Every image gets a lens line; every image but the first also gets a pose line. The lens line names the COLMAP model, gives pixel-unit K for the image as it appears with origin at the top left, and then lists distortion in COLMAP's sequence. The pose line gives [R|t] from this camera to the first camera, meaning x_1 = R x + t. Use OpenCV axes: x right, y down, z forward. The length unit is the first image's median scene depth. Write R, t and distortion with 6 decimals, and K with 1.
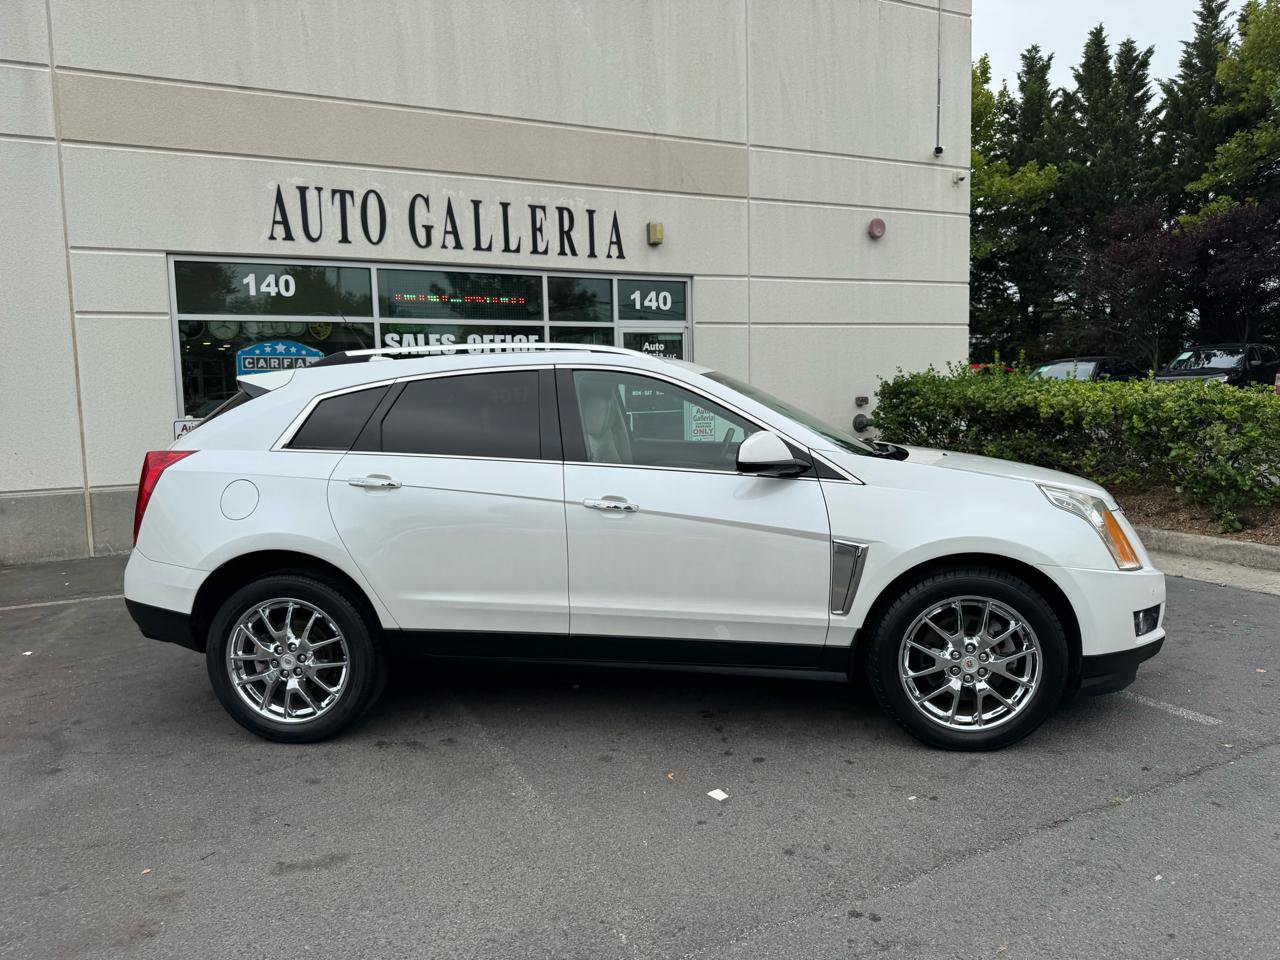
lens RADIAL K [[907.7, 0, 651.1], [0, 907.7, 484.0], [0, 0, 1]] dist [0.063625, -0.091749]
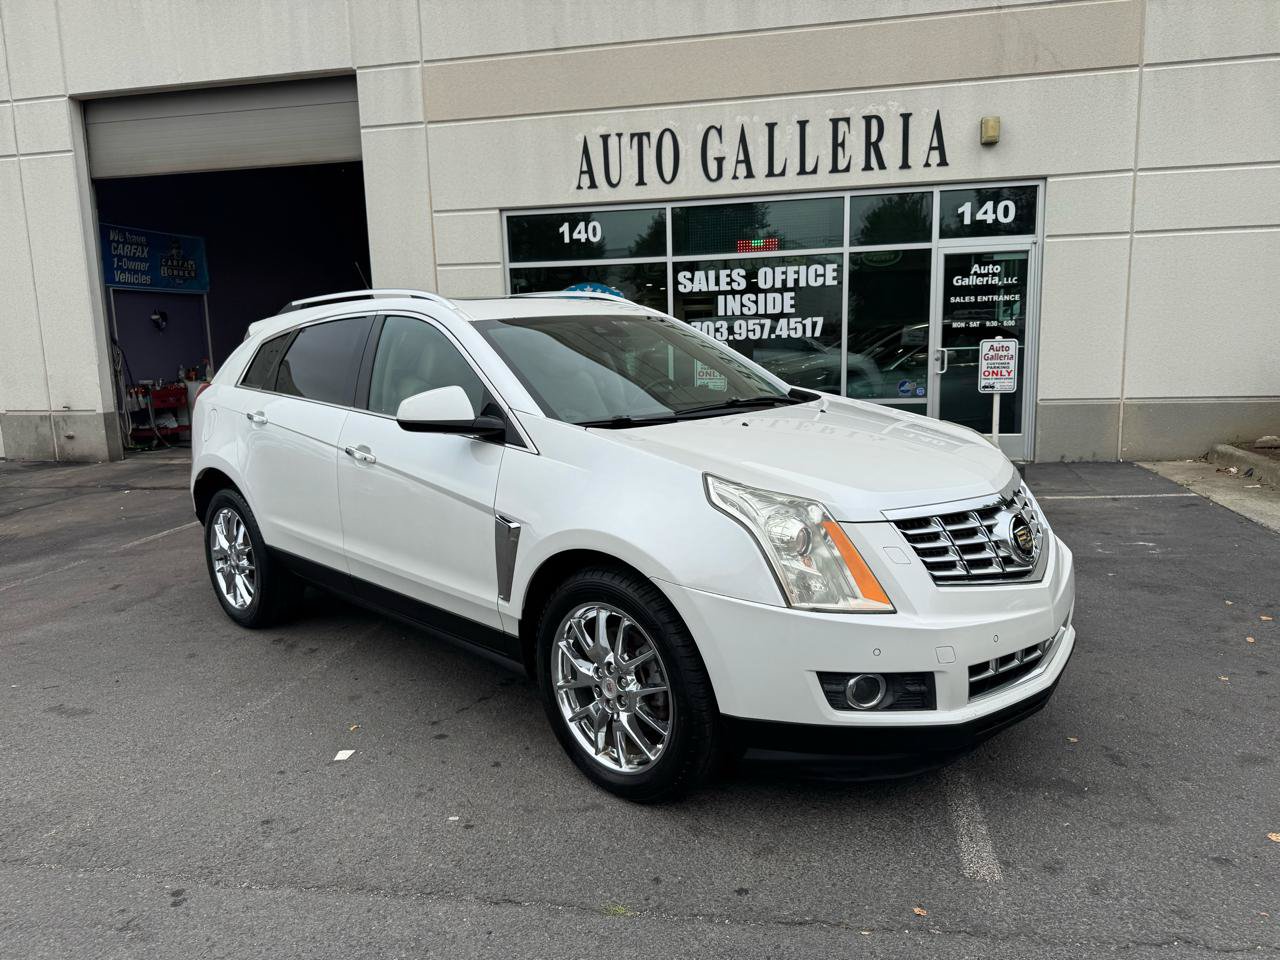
lens RADIAL K [[907.7, 0, 651.1], [0, 907.7, 484.0], [0, 0, 1]] dist [0.063625, -0.091749]
pose [[0.789400, 0.099637, -0.605739, 0.334662], [-0.051690, 0.994025, 0.096142, -0.023105], [0.611699, -0.044584, 0.789833, 0.161256]]
